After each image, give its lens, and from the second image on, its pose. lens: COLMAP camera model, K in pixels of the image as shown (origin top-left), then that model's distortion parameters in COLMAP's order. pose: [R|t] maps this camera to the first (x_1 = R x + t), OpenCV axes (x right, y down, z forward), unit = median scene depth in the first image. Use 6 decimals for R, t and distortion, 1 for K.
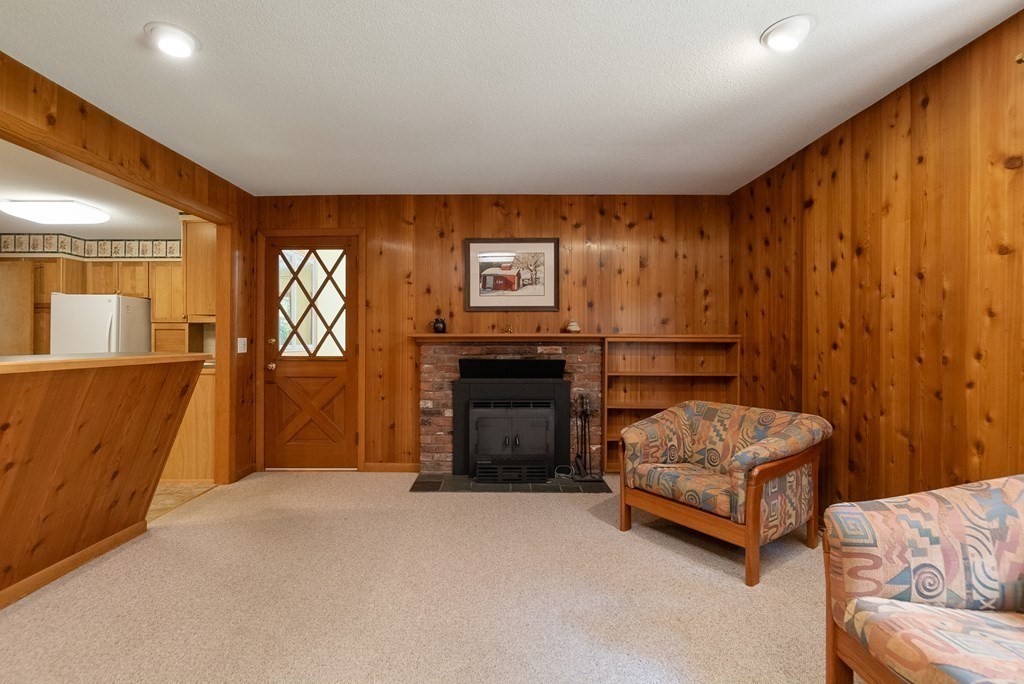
lens RADIAL K [[453.6, 0, 499.5], [0, 453.6, 339.3], [0, 0, 1]] dist [-0.005117, 0.001845]
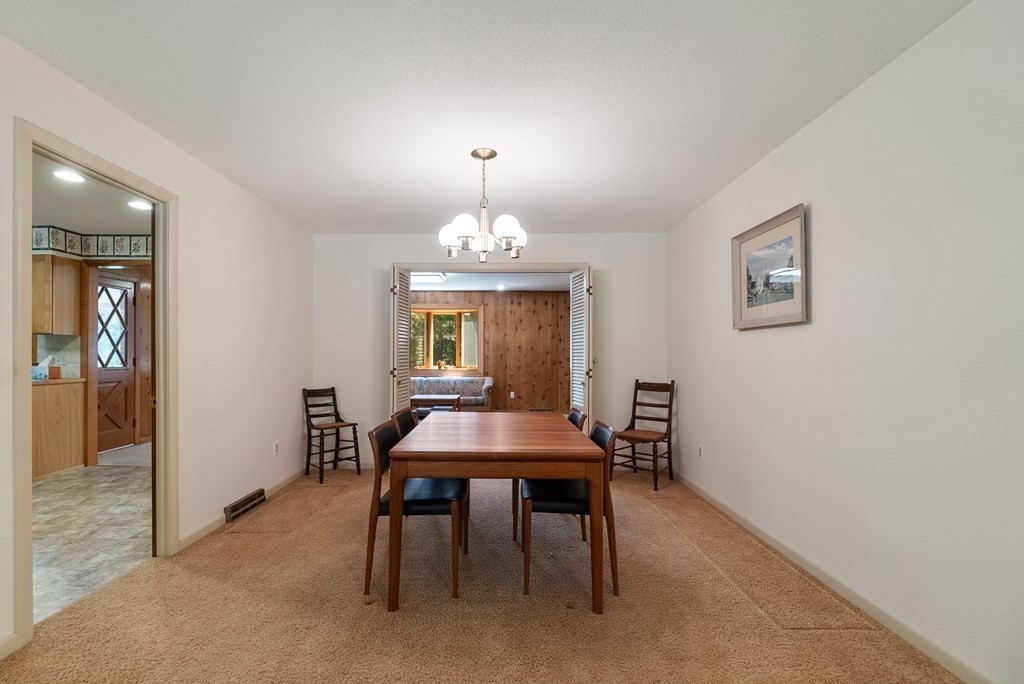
lens RADIAL K [[453.6, 0, 502.2], [0, 453.6, 355.2], [0, 0, 1]] dist [-0.005117, 0.001845]
pose [[-0.007404, -0.005039, 0.999960, -2.208081], [-0.004043, 0.999979, 0.005009, -0.011902], [-0.999964, -0.004006, -0.007424, -0.202424]]
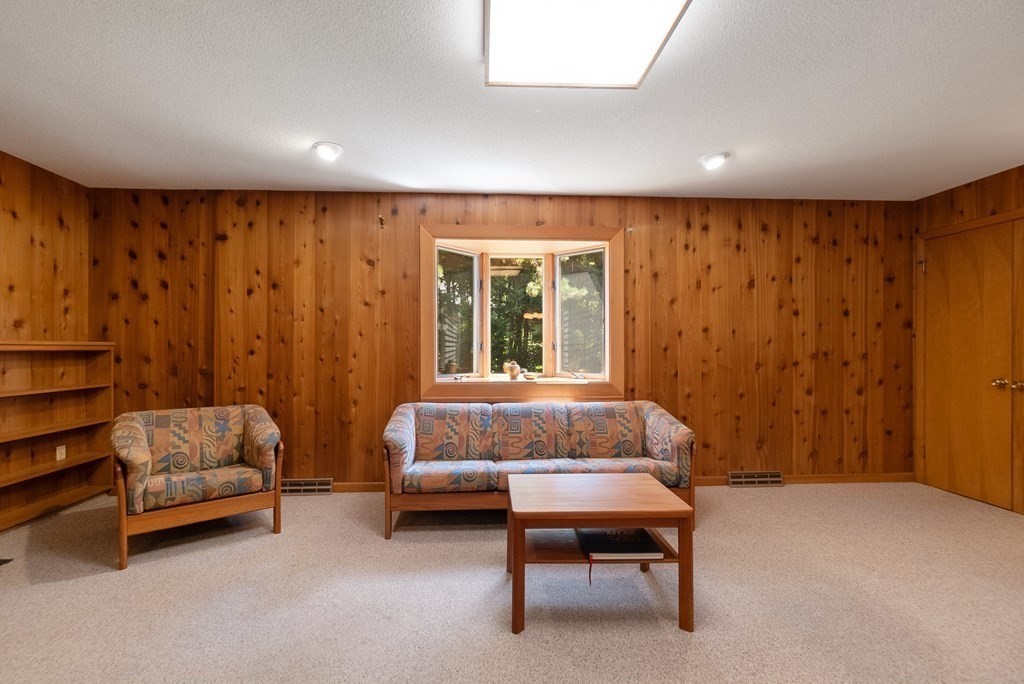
lens RADIAL K [[453.6, 0, 499.2], [0, 453.6, 349.2], [0, 0, 1]] dist [-0.005117, 0.001845]
pose [[-0.064478, -0.003065, 0.997914, -0.552730], [0.000036, 0.999995, 0.003074, 0.001252], [-0.997919, 0.000234, -0.064478, 0.301263]]
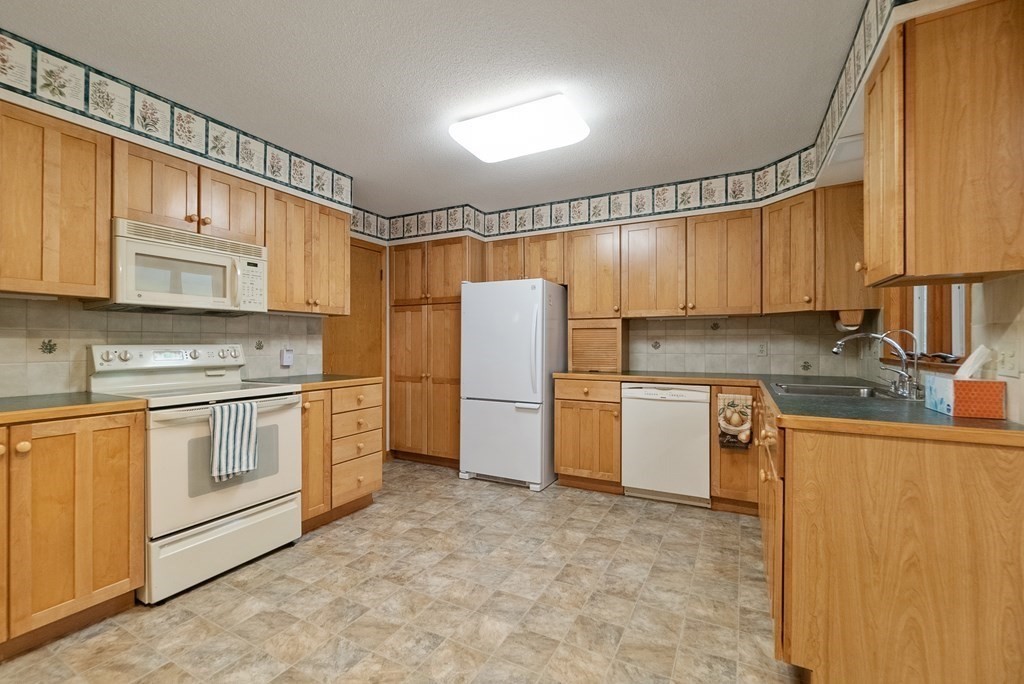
lens RADIAL K [[453.6, 0, 497.9], [0, 453.6, 339.4], [0, 0, 1]] dist [-0.005117, 0.001845]
pose [[0.879004, -0.008088, -0.476745, -0.943720], [0.005972, 0.999964, -0.005953, -0.004282], [0.476776, 0.002386, 0.879021, 0.597711]]
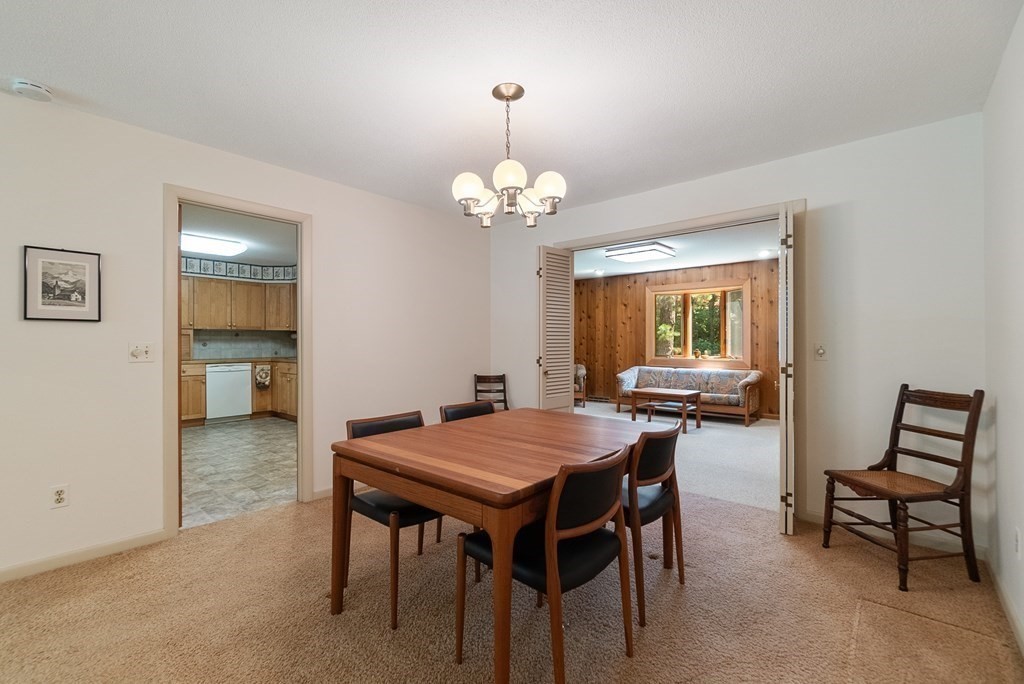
lens RADIAL K [[453.6, 0, 499.5], [0, 453.6, 339.3], [0, 0, 1]] dist [-0.005117, 0.001845]
pose [[0.653423, 0.001303, 0.756991, -1.870991], [0.001597, 0.999994, -0.003100, -0.009038], [-0.756991, 0.003235, 0.653417, -0.626864]]
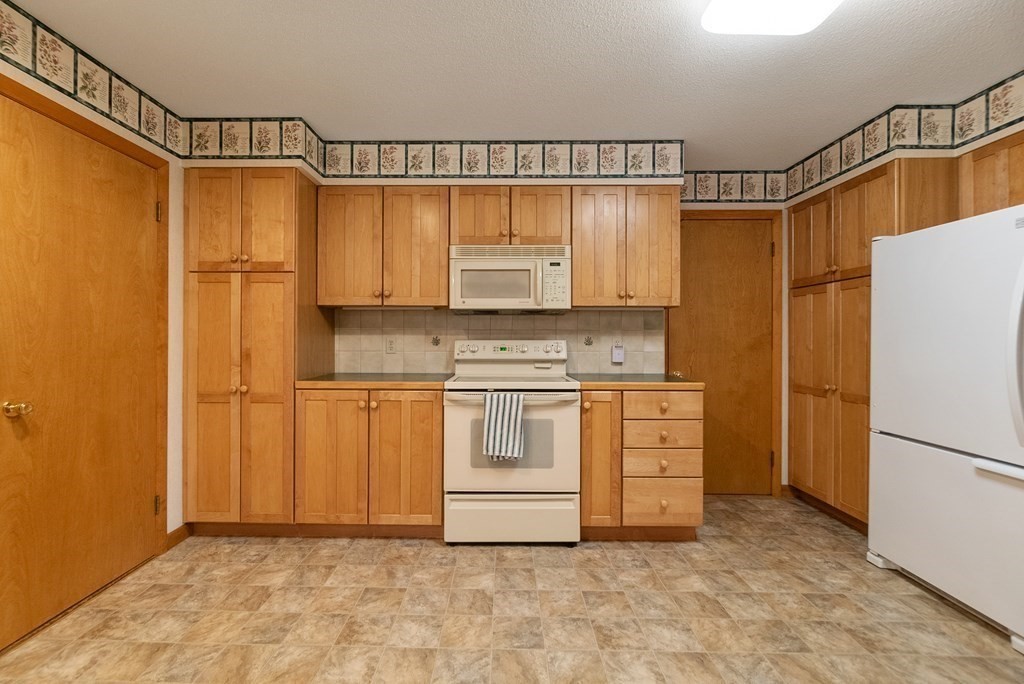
lens RADIAL K [[453.6, 0, 494.1], [0, 453.6, 337.1], [0, 0, 1]] dist [-0.005117, 0.001845]
pose [[-0.019066, -0.009736, -0.999771, -0.860214], [0.002367, 0.999949, -0.009783, -0.000481], [0.999815, -0.002553, -0.019042, 1.020021]]
